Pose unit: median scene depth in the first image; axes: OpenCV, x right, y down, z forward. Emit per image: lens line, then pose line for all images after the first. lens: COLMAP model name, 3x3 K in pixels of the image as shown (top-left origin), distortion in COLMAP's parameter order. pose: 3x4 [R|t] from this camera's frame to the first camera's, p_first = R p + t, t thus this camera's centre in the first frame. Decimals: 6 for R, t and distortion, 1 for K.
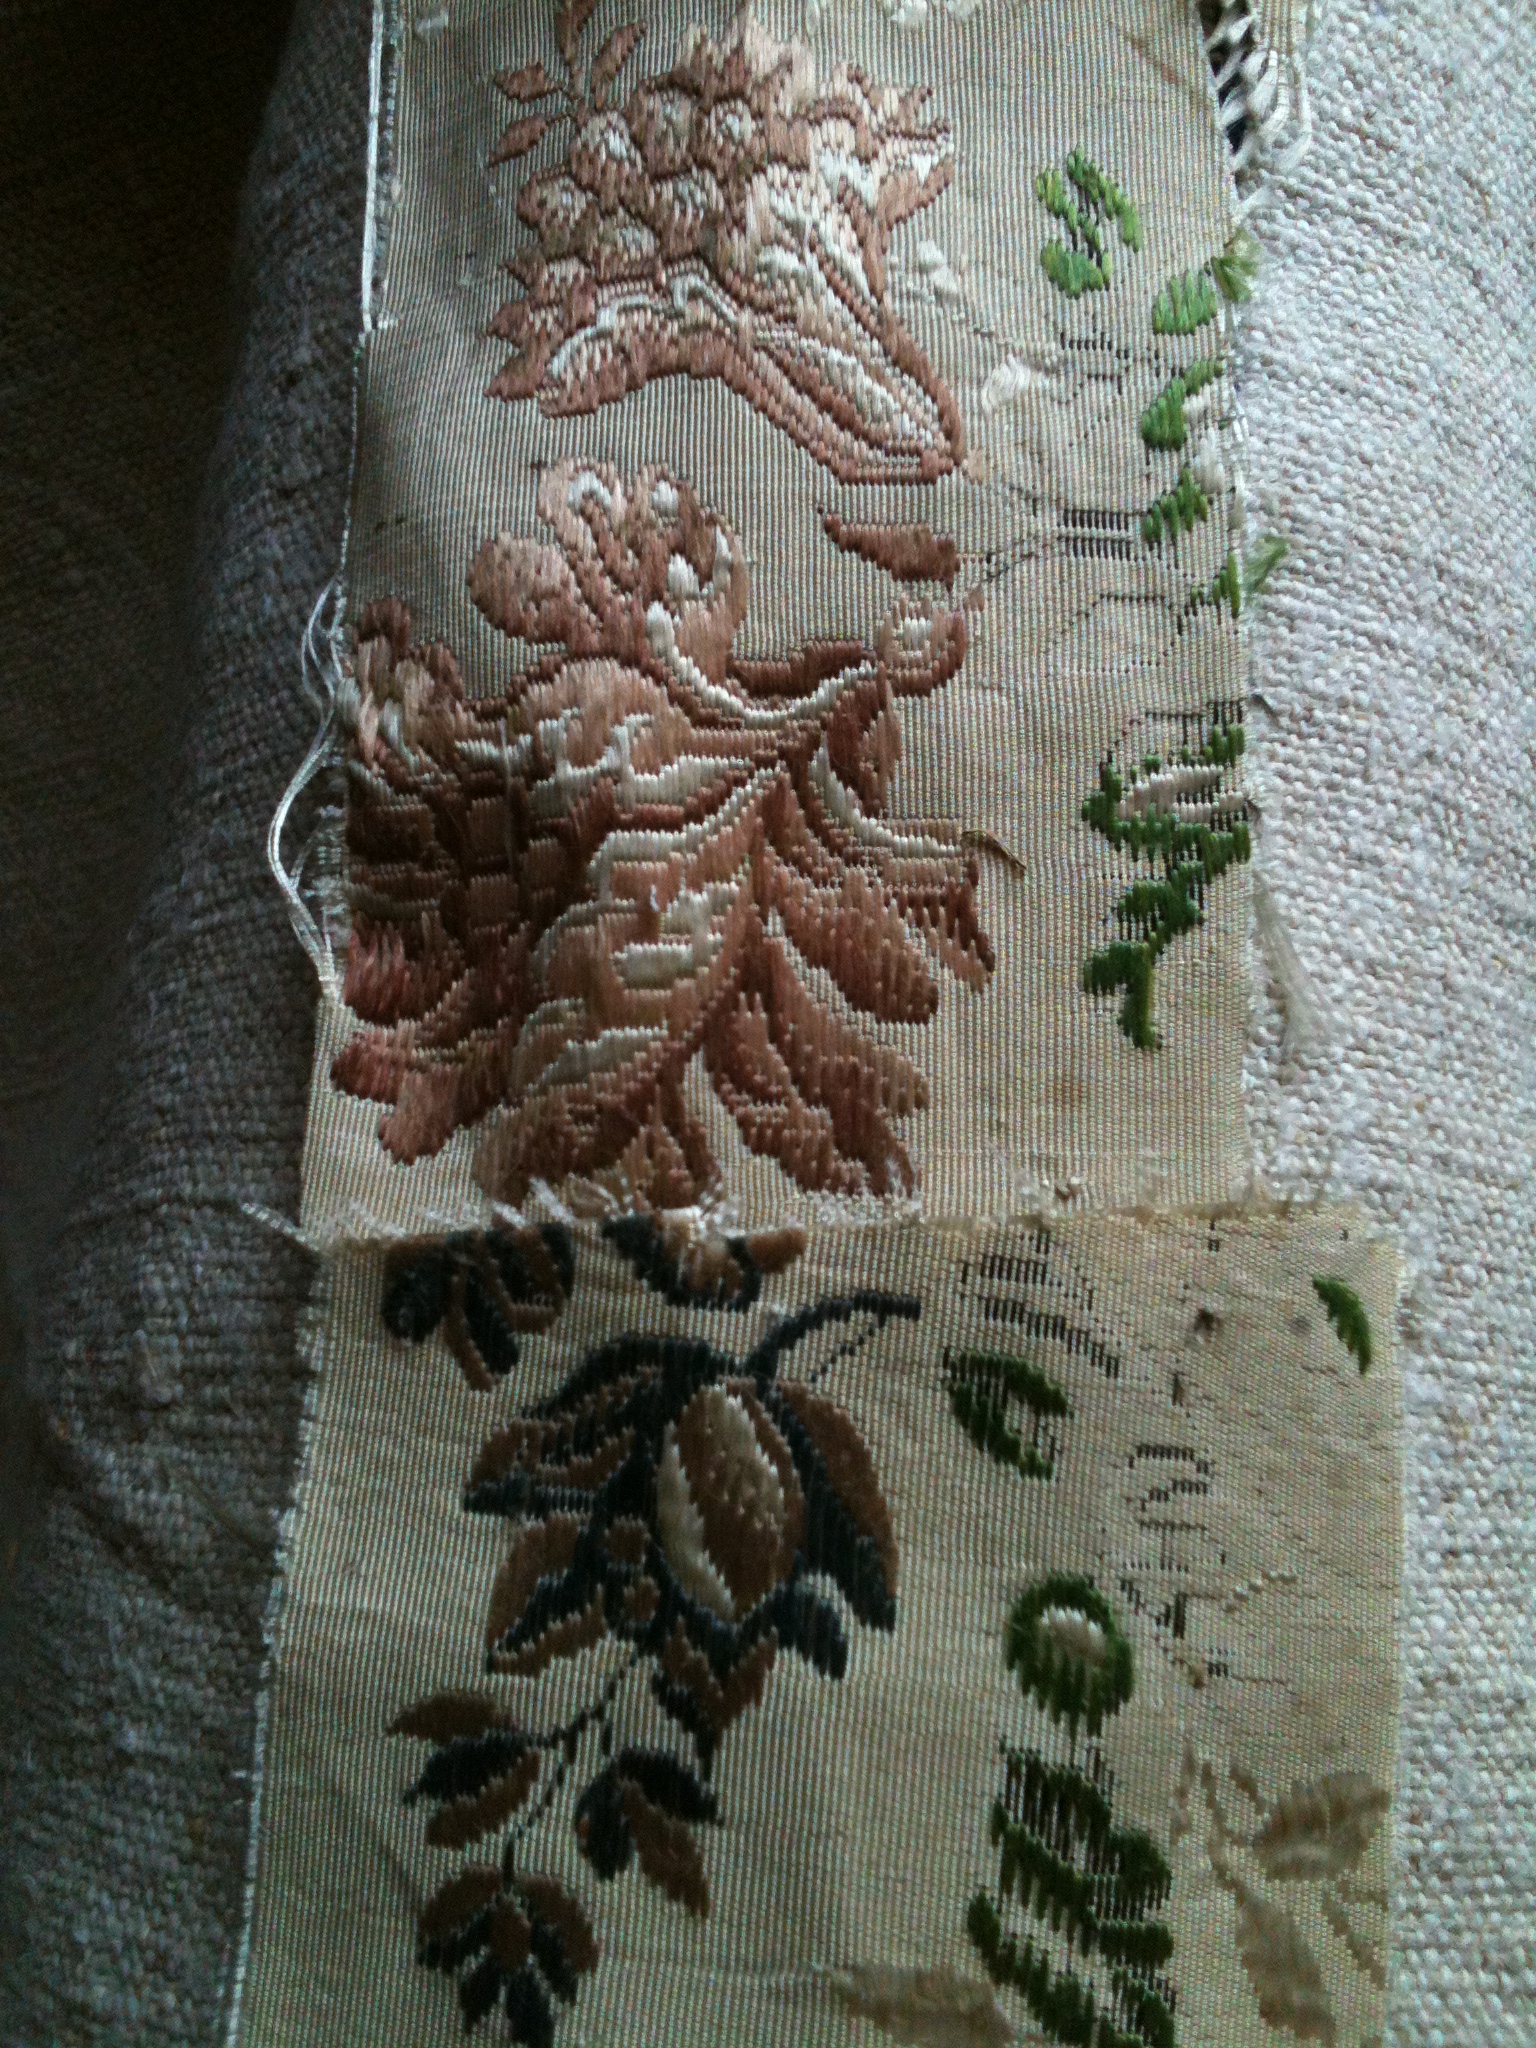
lens RADIAL K [[1988.8, 0, 766.7], [0, 1988.8, 1011.4], [0, 0, 1]] dist [0.126673, -0.370703]
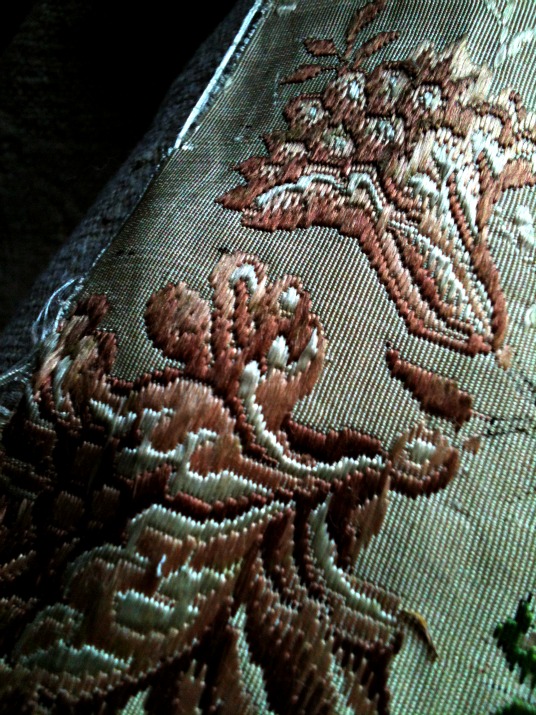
lens RADIAL K [[694.3, 0, 267.5], [0, 694.3, 353.1], [0, 0, 1]] dist [0.126673, -0.370703]
pose [[0.915139, 0.364036, -0.173200, 0.036382], [-0.387911, 0.912126, -0.132484, -0.145713], [0.109751, 0.188427, 0.975935, 0.507396]]
